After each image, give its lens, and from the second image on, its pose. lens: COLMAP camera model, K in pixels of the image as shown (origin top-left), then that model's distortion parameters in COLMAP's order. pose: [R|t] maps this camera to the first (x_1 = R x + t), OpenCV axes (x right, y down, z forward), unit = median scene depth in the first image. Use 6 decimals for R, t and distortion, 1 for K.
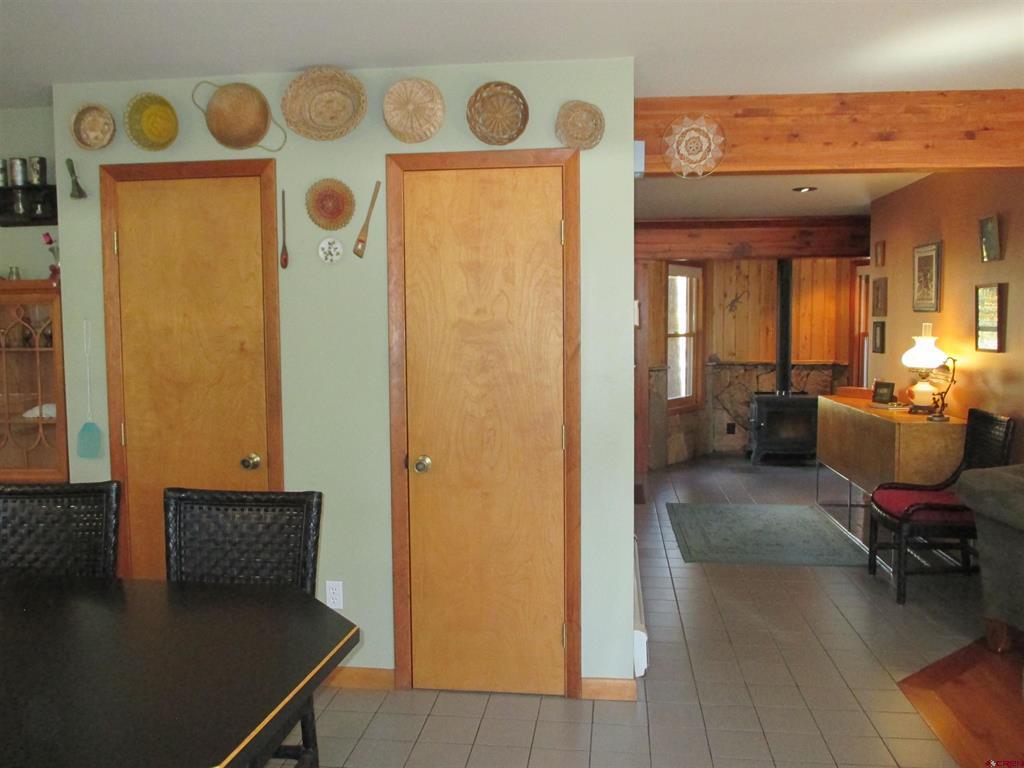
lens RADIAL K [[849.1, 0, 505.6], [0, 849.1, 378.4], [0, 0, 1]] dist [-0.028736, 0.006068]
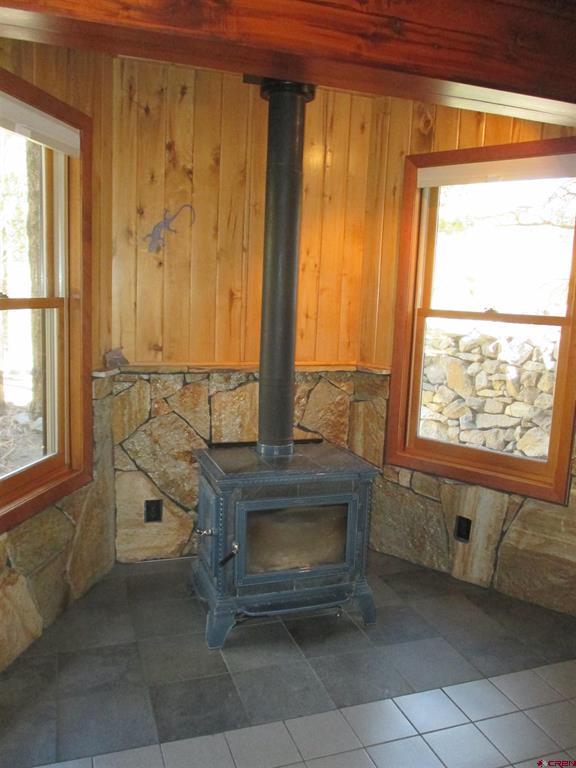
lens RADIAL K [[636.8, 0, 284.1], [0, 636.8, 385.2], [0, 0, 1]] dist [-0.028736, 0.006068]
pose [[0.903039, -0.020756, 0.429058, 0.185827], [-0.014014, 0.996877, 0.077720, -0.036278], [-0.429331, -0.076197, 0.899927, 0.673556]]
